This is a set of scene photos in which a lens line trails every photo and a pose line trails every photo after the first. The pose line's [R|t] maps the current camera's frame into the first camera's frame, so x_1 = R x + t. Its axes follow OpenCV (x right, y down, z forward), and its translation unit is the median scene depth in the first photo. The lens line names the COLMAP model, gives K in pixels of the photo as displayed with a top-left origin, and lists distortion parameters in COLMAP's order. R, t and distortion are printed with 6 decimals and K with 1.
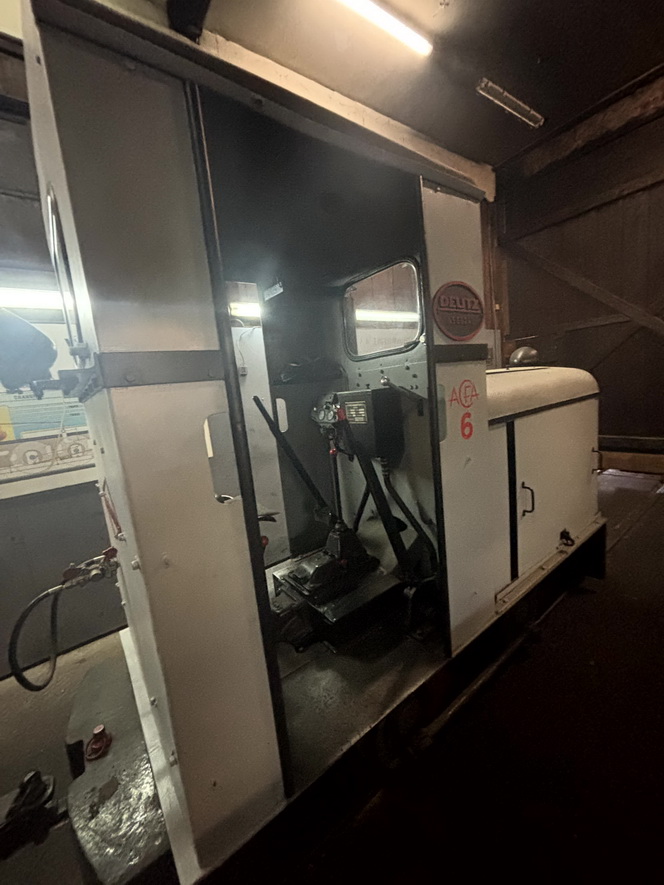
lens RADIAL K [[357.8, 0, 332.0], [0, 357.8, 442.5], [0, 0, 1]] dist [0.000471, -0.000167]
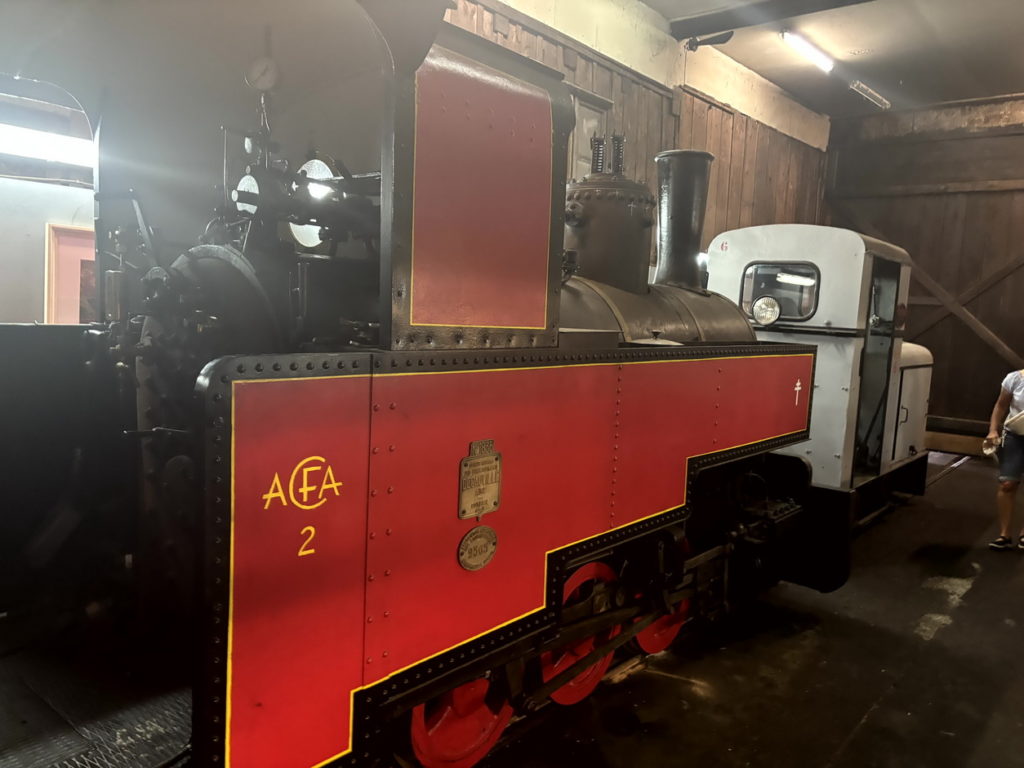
lens RADIAL K [[782.9, 0, 512.0], [0, 782.9, 384.0], [0, 0, 1]] dist [0.019665, -0.009118]
pose [[0.960941, 0.135121, 0.241525, -1.713253], [-0.121297, 0.990053, -0.071286, 0.388065], [-0.248755, 0.039206, 0.967773, -1.725233]]
